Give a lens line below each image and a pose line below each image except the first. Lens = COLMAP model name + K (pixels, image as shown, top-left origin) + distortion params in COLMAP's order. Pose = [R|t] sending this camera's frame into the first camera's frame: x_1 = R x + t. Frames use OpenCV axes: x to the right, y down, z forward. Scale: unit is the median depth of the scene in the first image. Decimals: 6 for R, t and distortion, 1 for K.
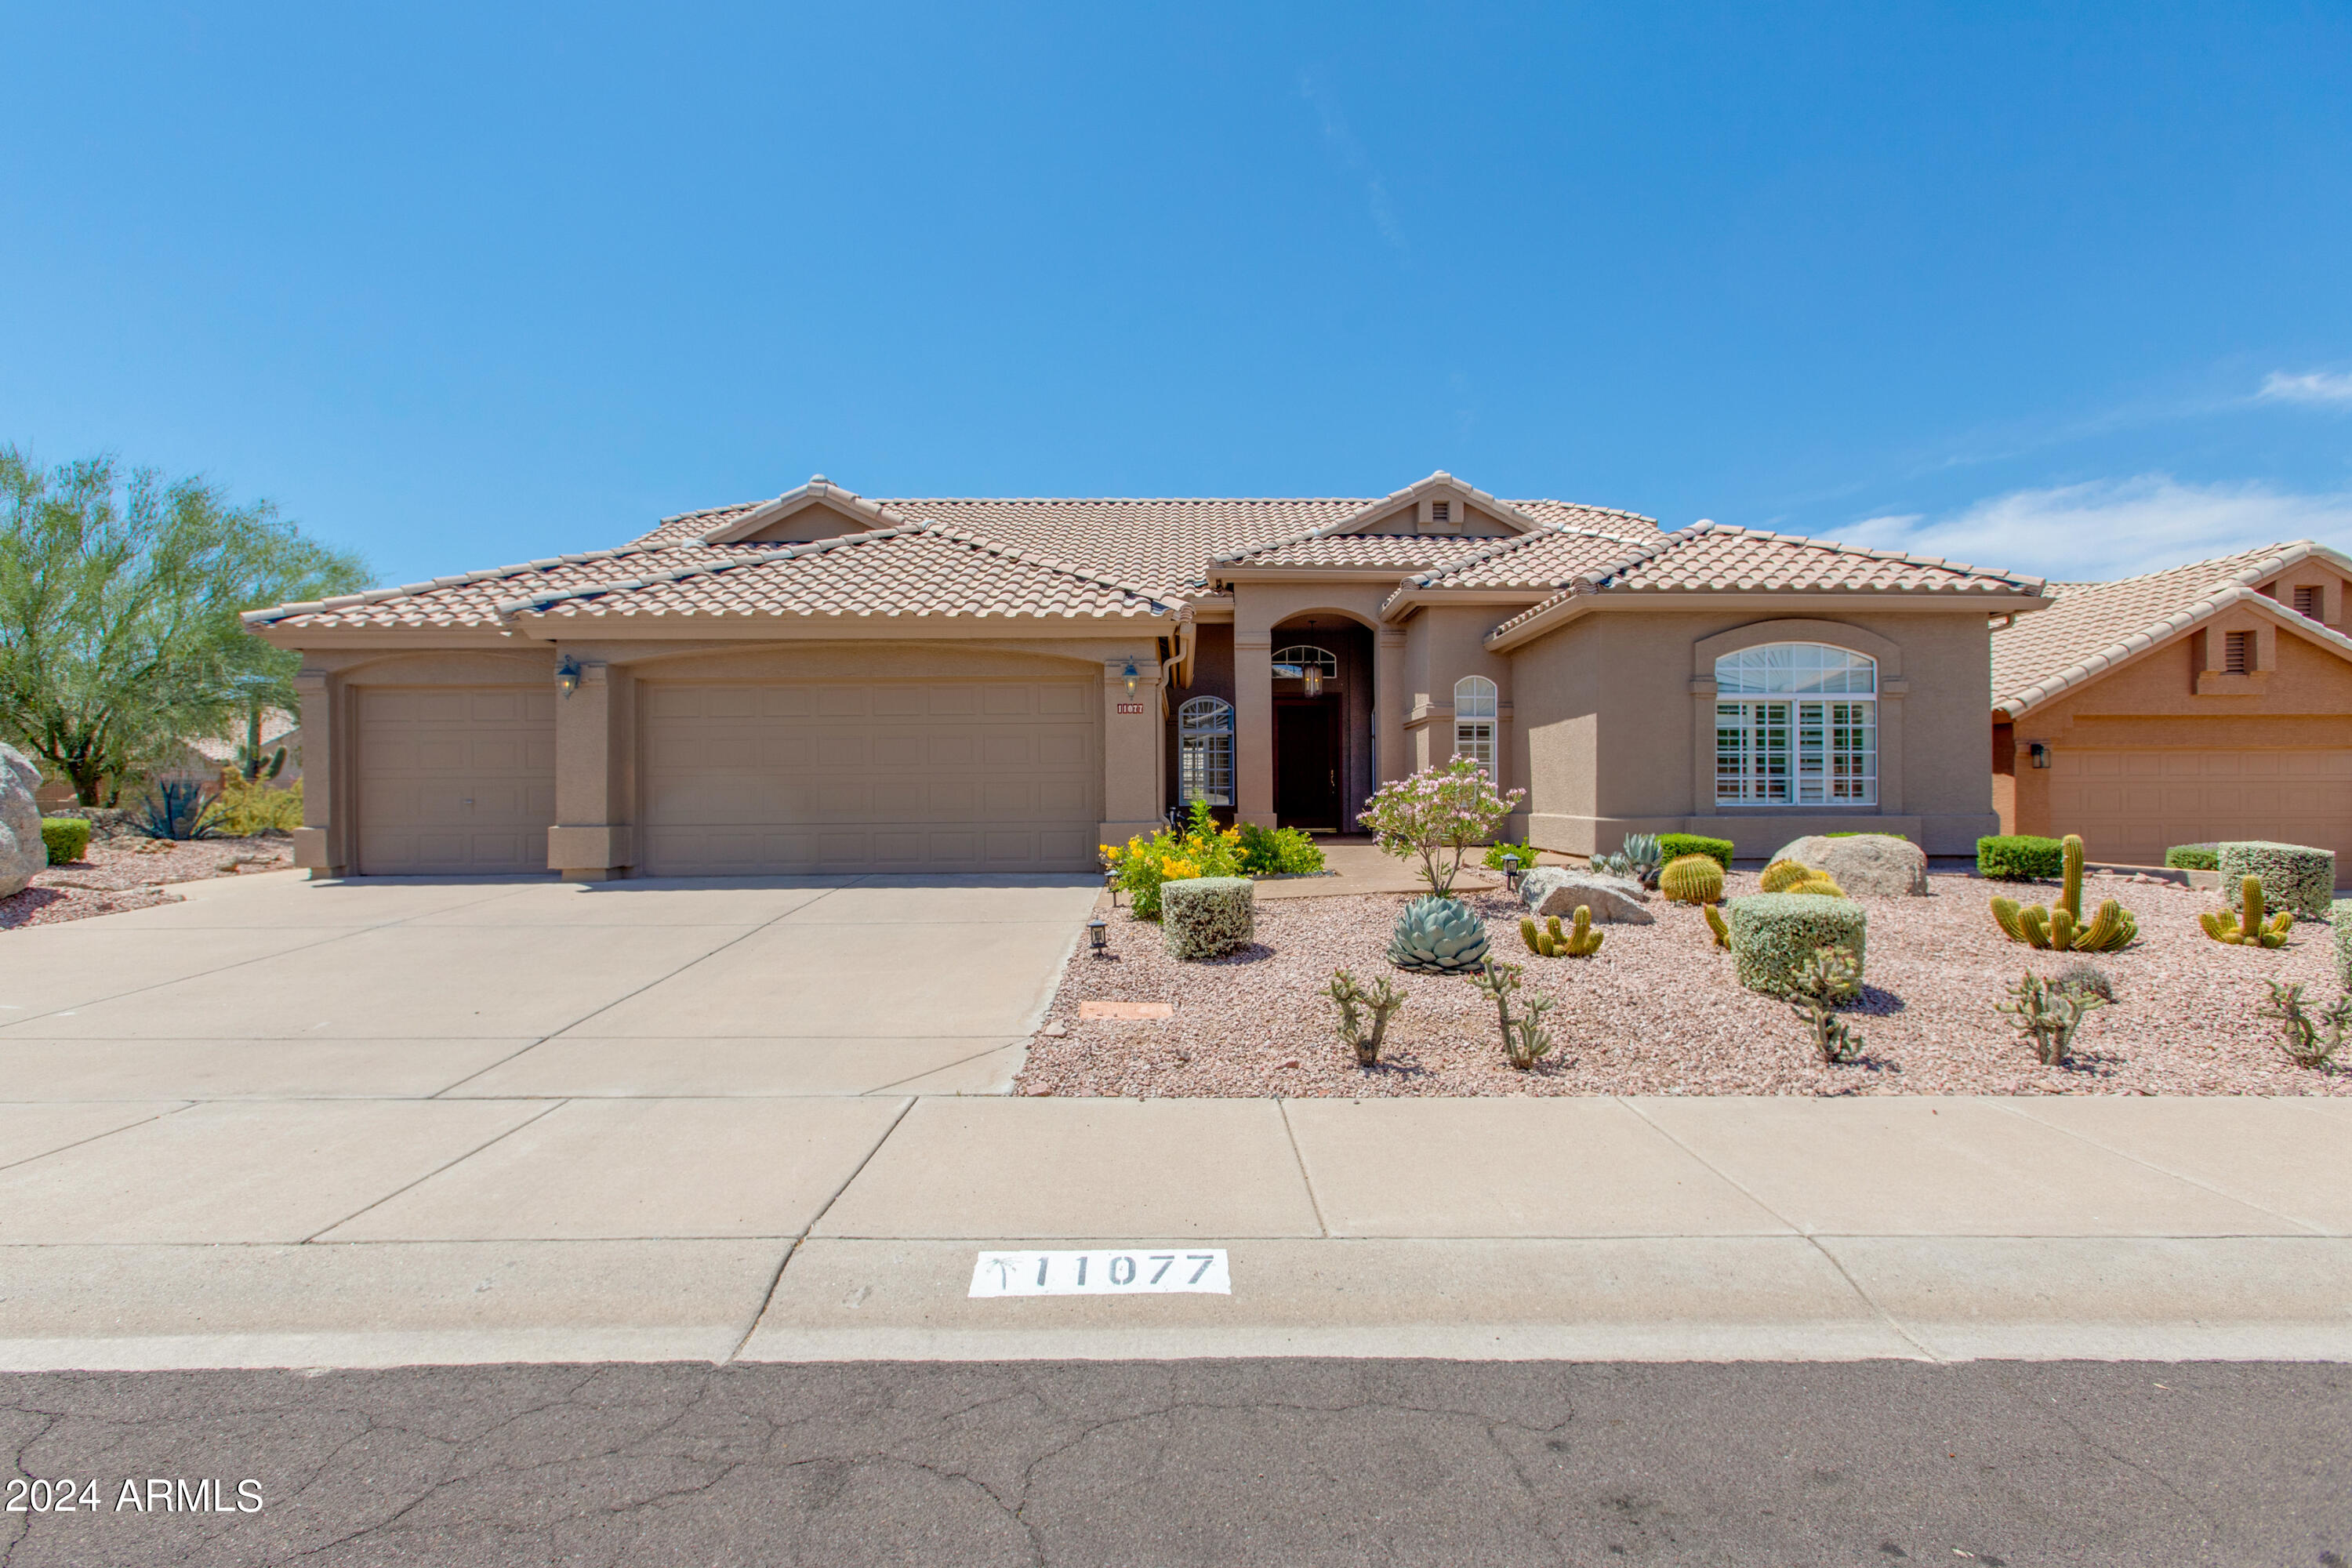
lens RADIAL K [[1068.8, 0, 1206.9], [0, 1068.8, 793.1], [0, 0, 1]] dist [0.005048, 0.000924]
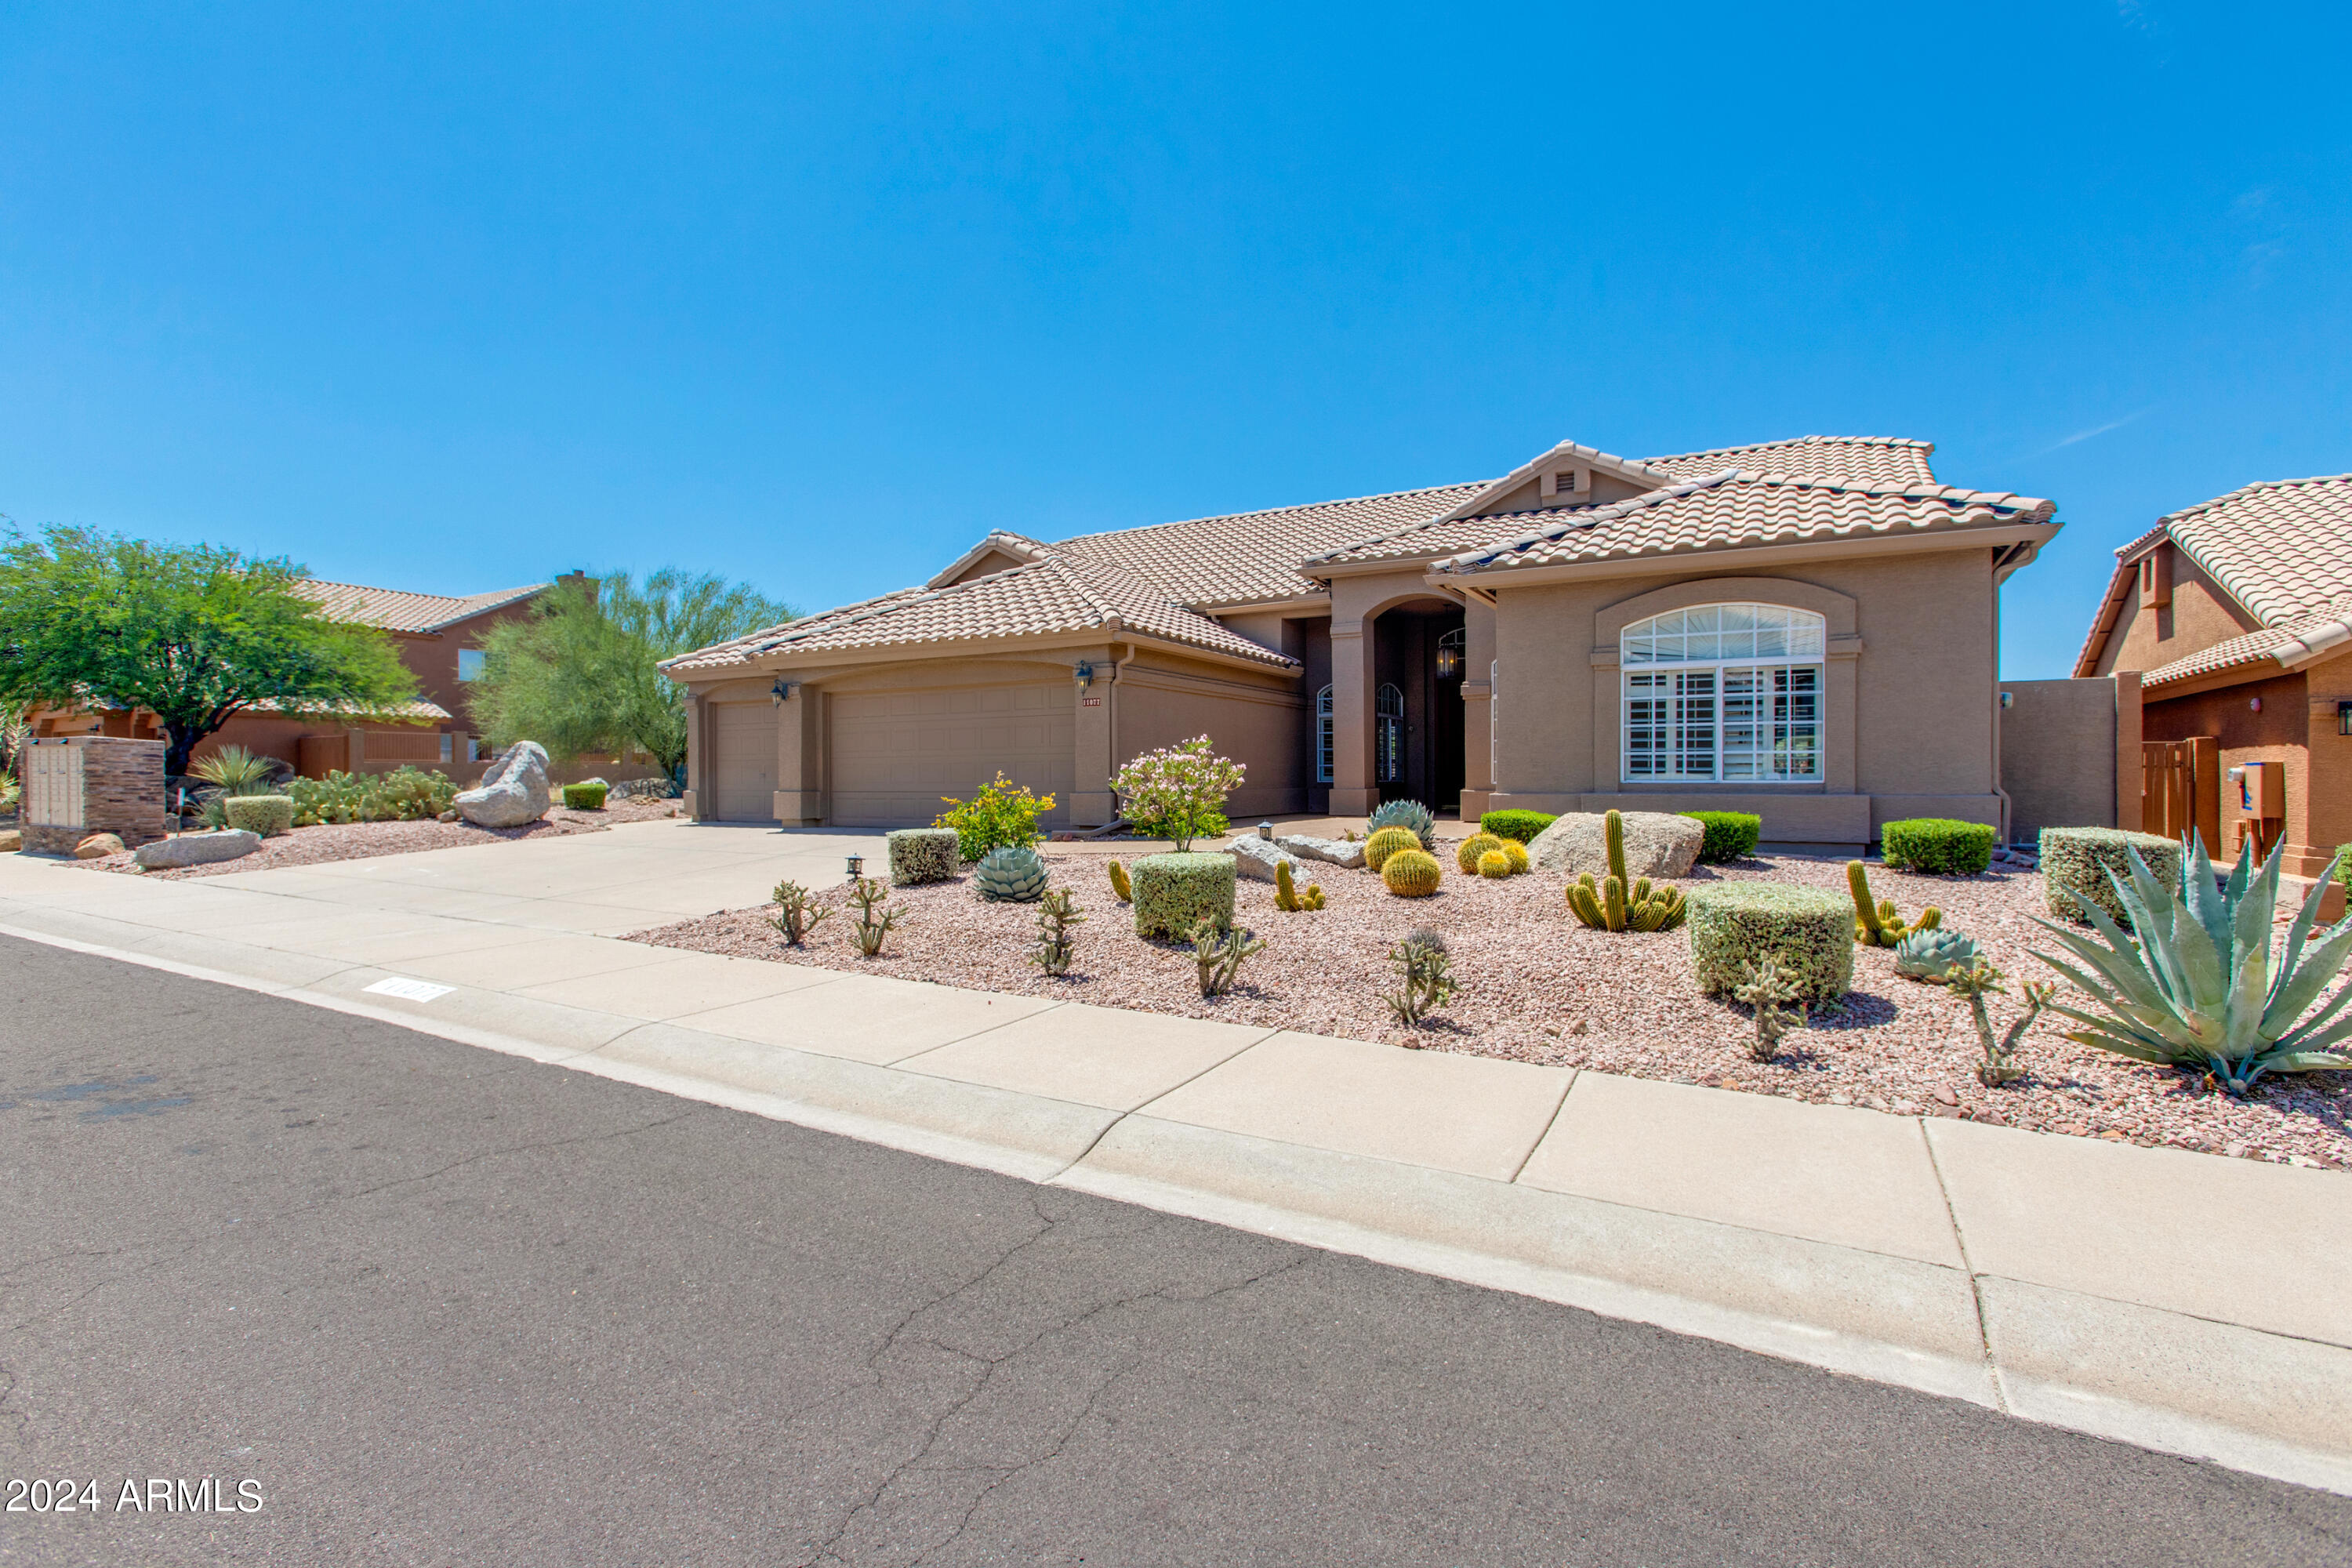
lens RADIAL K [[1068.8, 0, 1188.4], [0, 1068.8, 772.4], [0, 0, 1]] dist [0.005048, 0.000924]
pose [[0.860123, 0.000435, -0.510087, 0.517700], [-0.001823, 0.999996, -0.002221, 0.004991], [0.510084, 0.002840, 0.860120, -0.016094]]
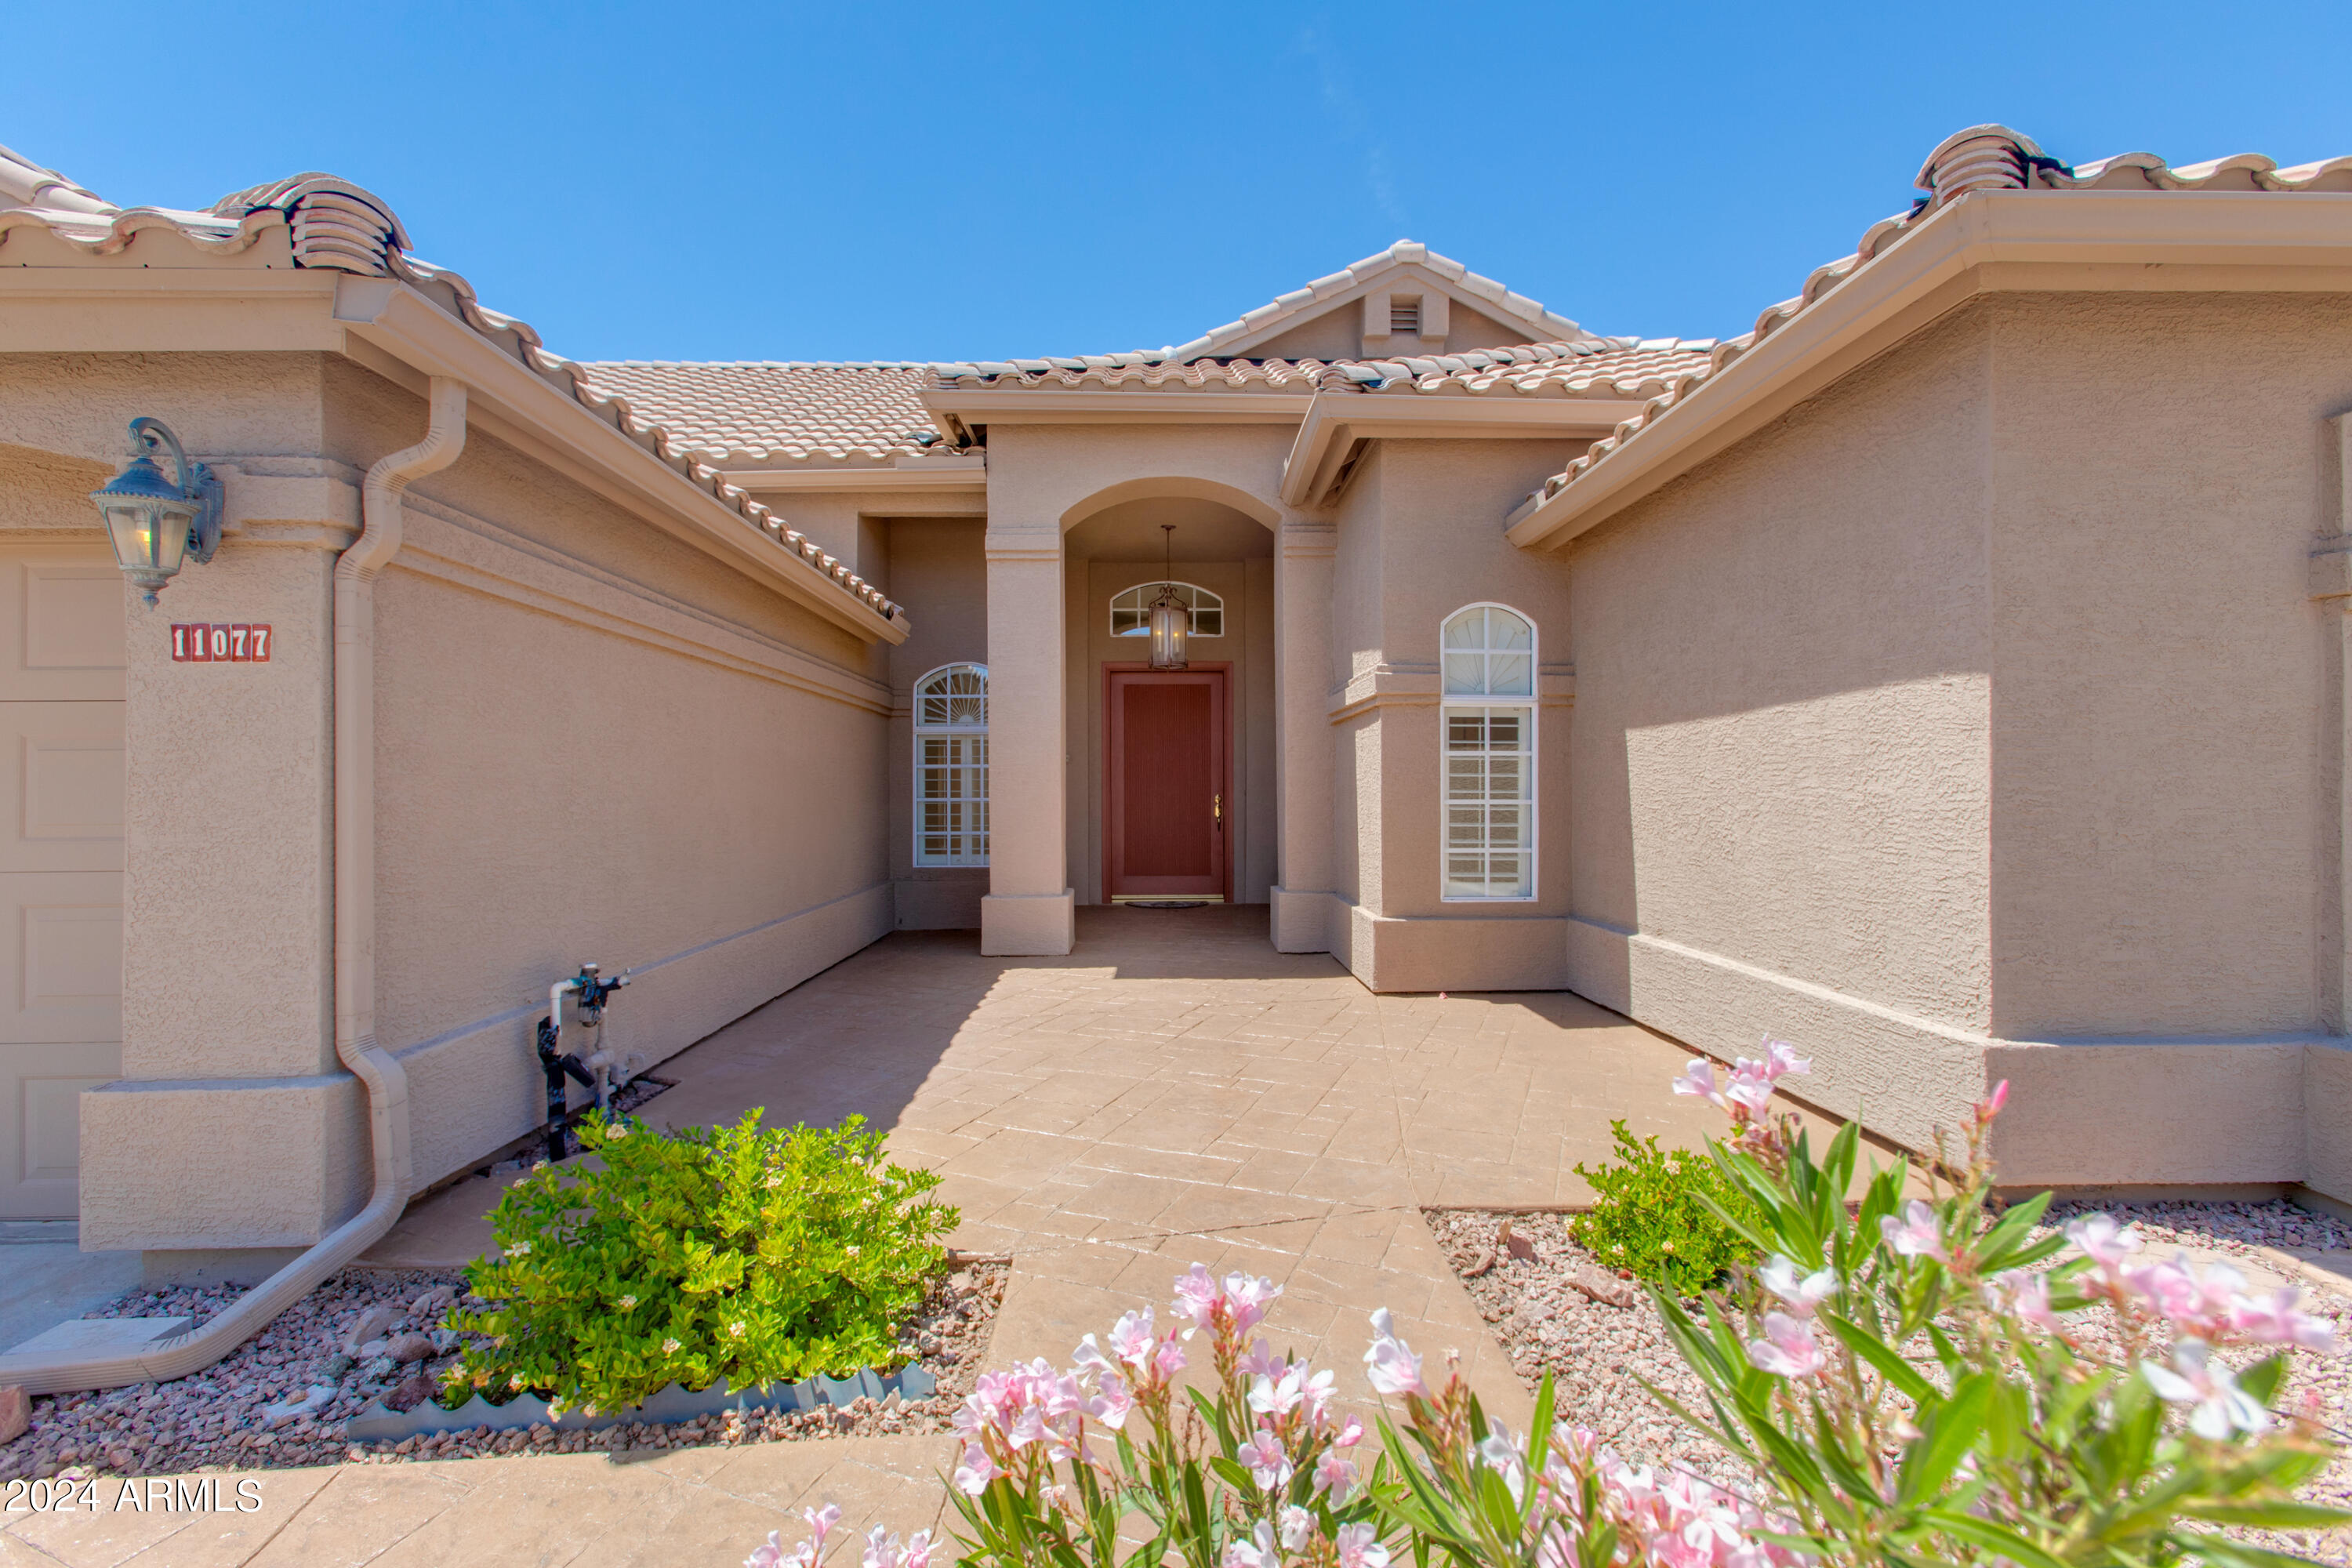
lens RADIAL K [[1068.8, 0, 1167.0], [0, 1068.8, 789.3], [0, 0, 1]] dist [0.005048, 0.000924]
pose [[0.999995, 0.001905, 0.002681, 0.121505], [-0.001905, 0.999998, 0.000042, -0.034189], [-0.002681, -0.000047, 0.999996, 0.575760]]
